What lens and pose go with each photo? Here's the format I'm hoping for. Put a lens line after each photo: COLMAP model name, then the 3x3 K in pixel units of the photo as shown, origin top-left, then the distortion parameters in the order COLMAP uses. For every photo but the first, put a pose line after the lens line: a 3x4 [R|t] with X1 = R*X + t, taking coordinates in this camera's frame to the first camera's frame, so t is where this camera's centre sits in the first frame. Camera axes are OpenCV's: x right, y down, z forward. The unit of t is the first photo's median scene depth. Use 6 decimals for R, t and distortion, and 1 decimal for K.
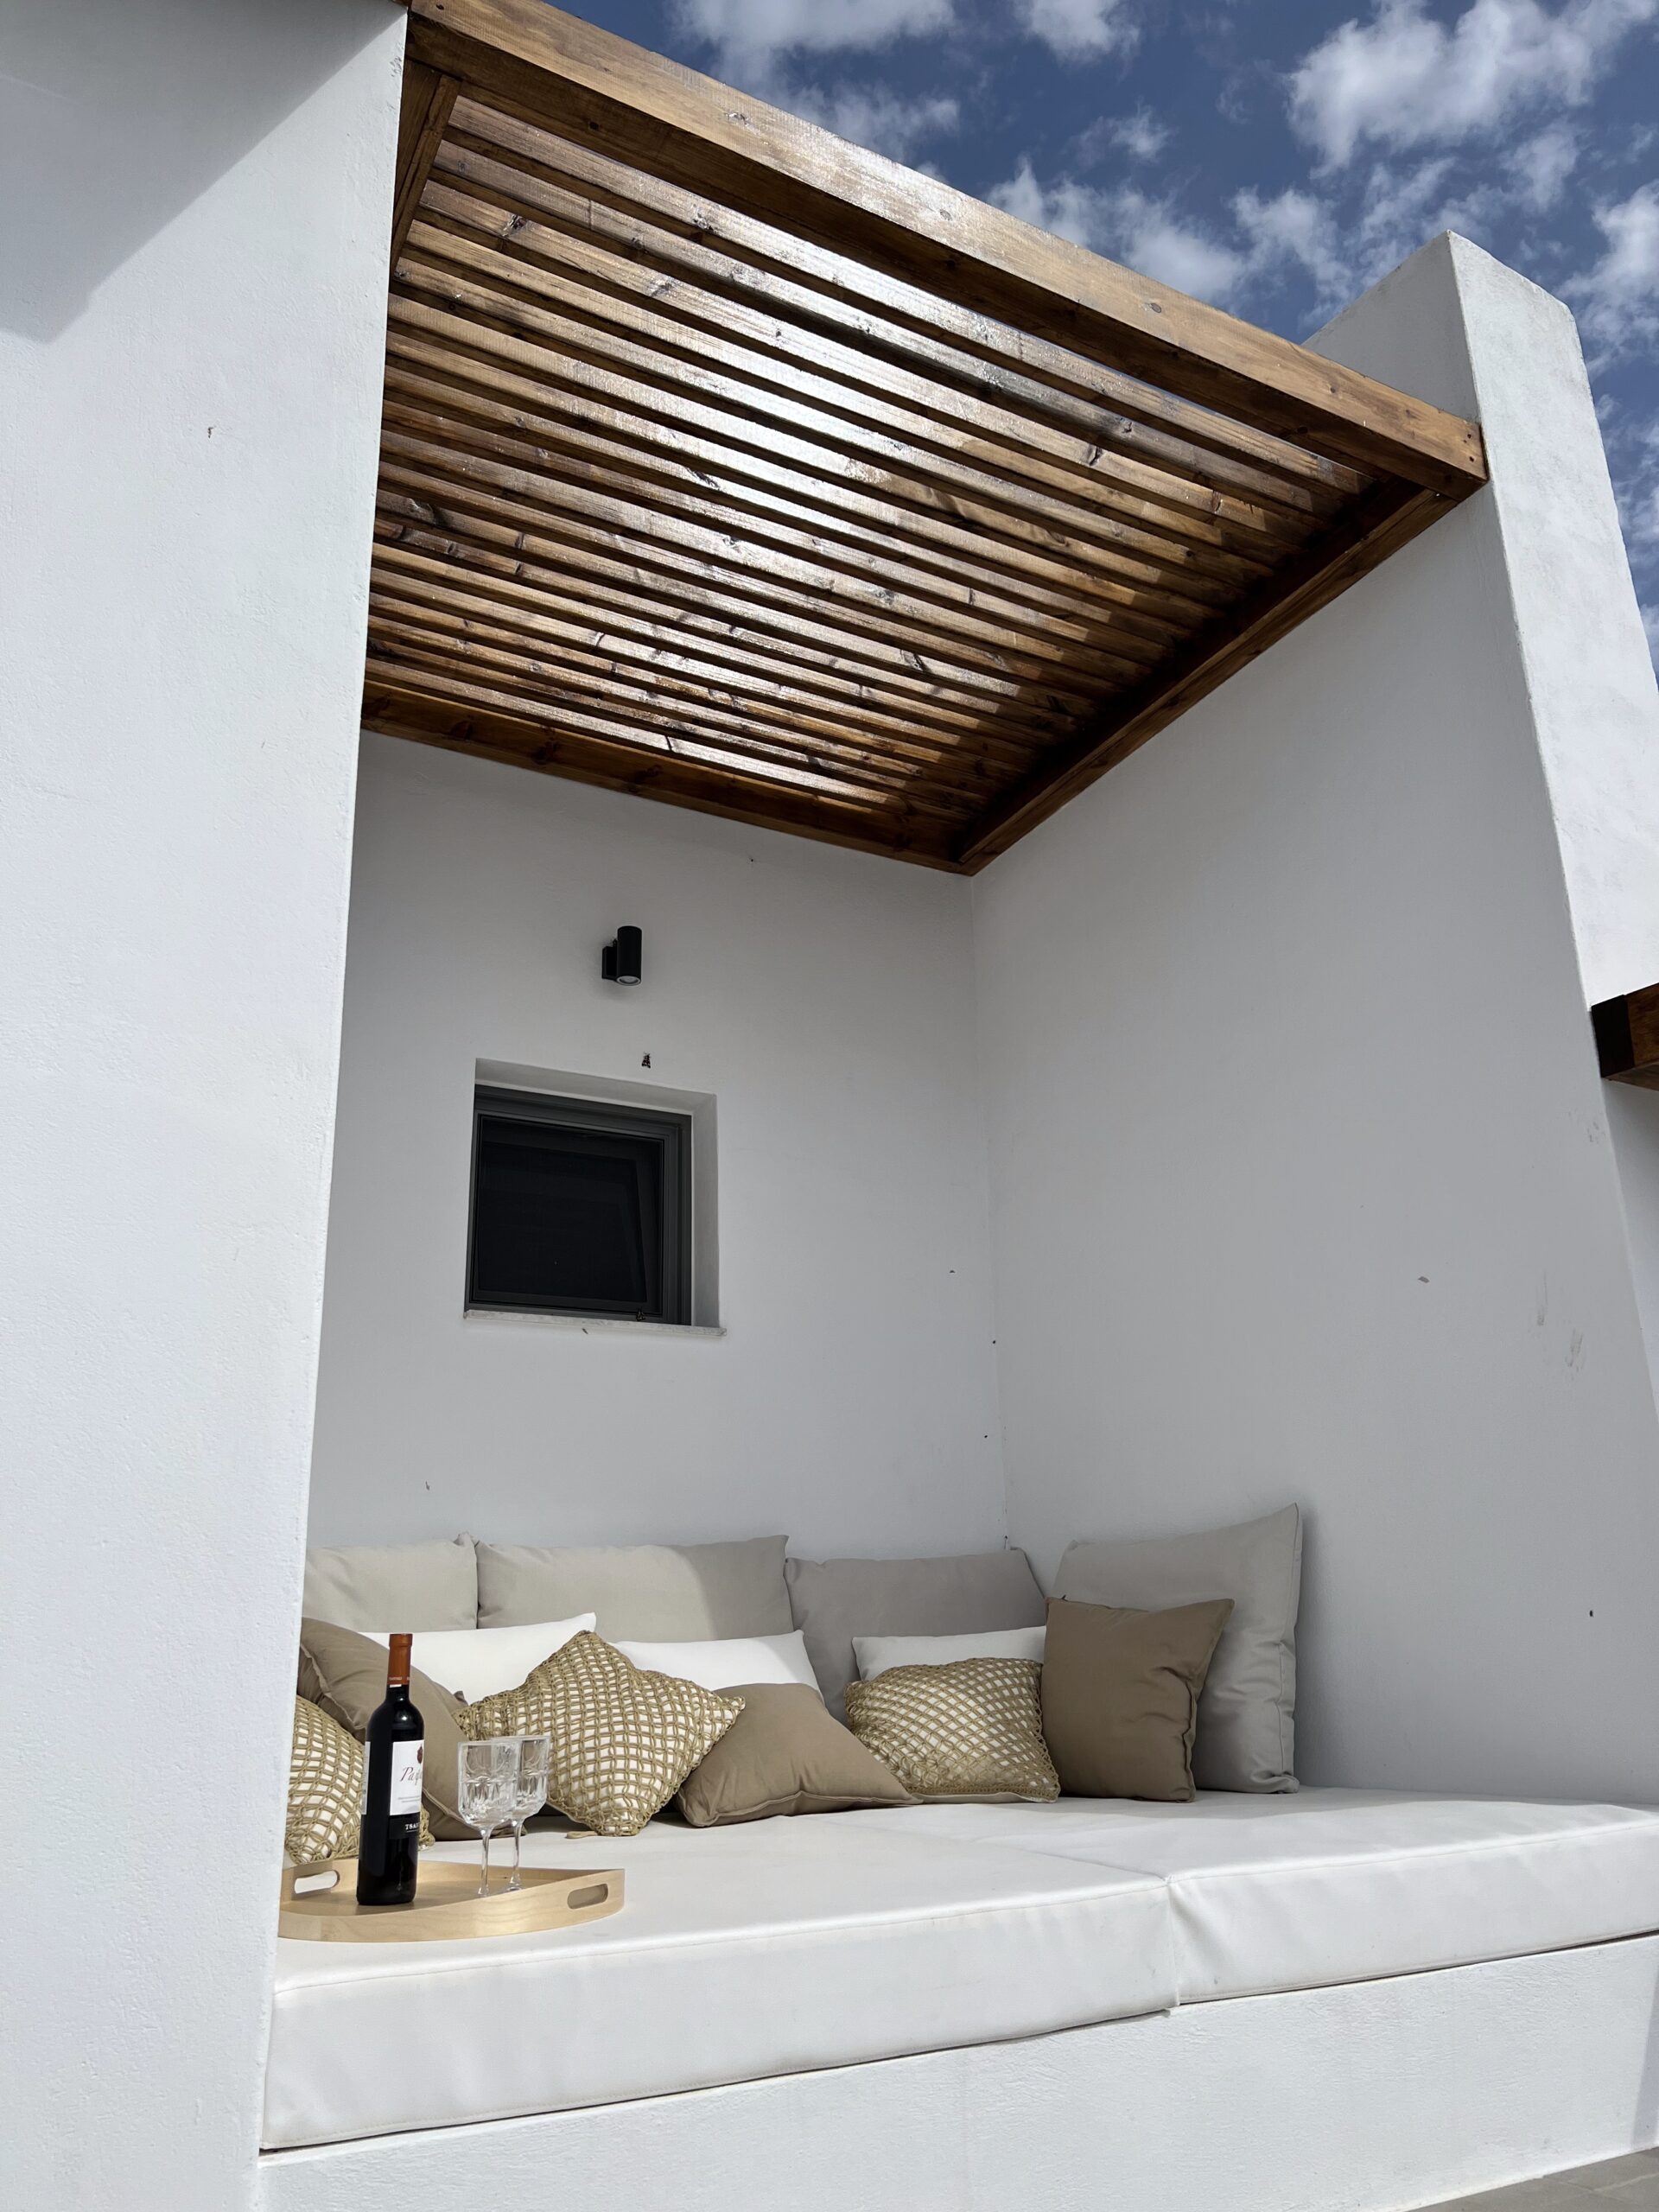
lens RADIAL K [[1654.8, 0, 826.6], [0, 1654.8, 1111.1], [0, 0, 1]] dist [0.031625, -0.025166]
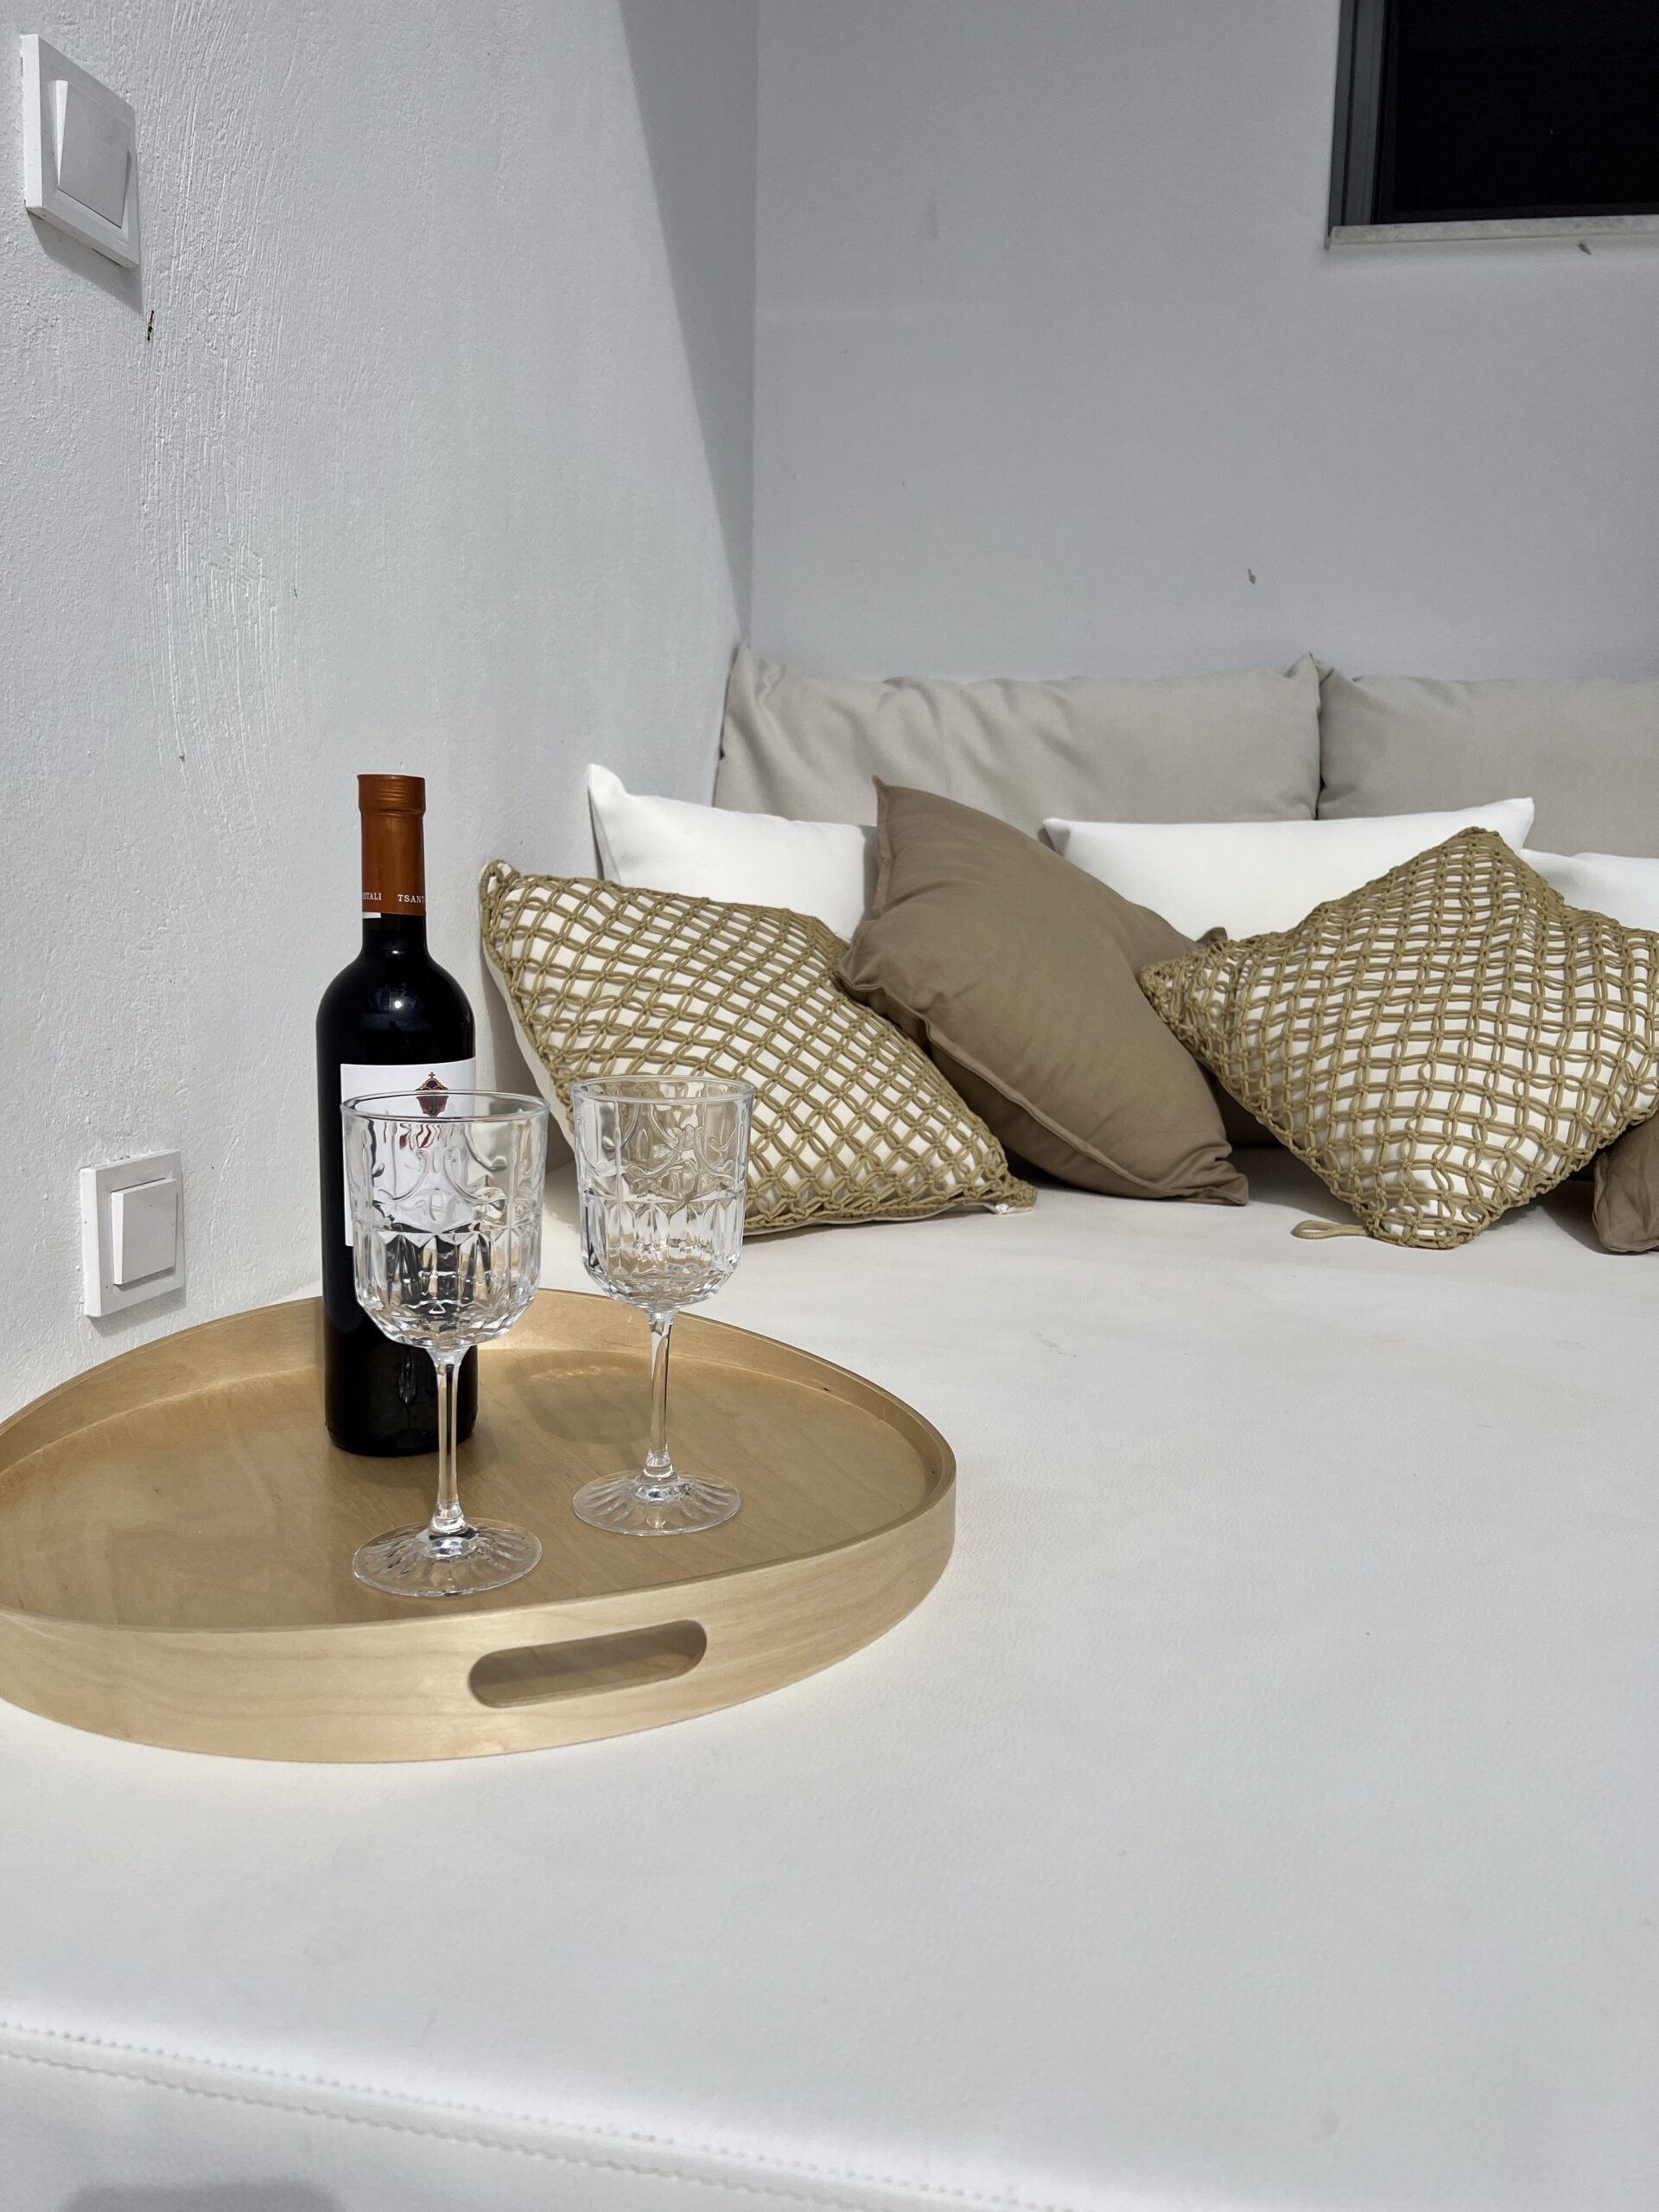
lens RADIAL K [[1654.8, 0, 836.6], [0, 1654.8, 1116.0], [0, 0, 1]] dist [0.031625, -0.025166]
pose [[0.775278, 0.131740, -0.617728, 0.031644], [0.158927, 0.905853, 0.392648, 0.186365], [0.611298, -0.402585, 0.681351, 0.573800]]
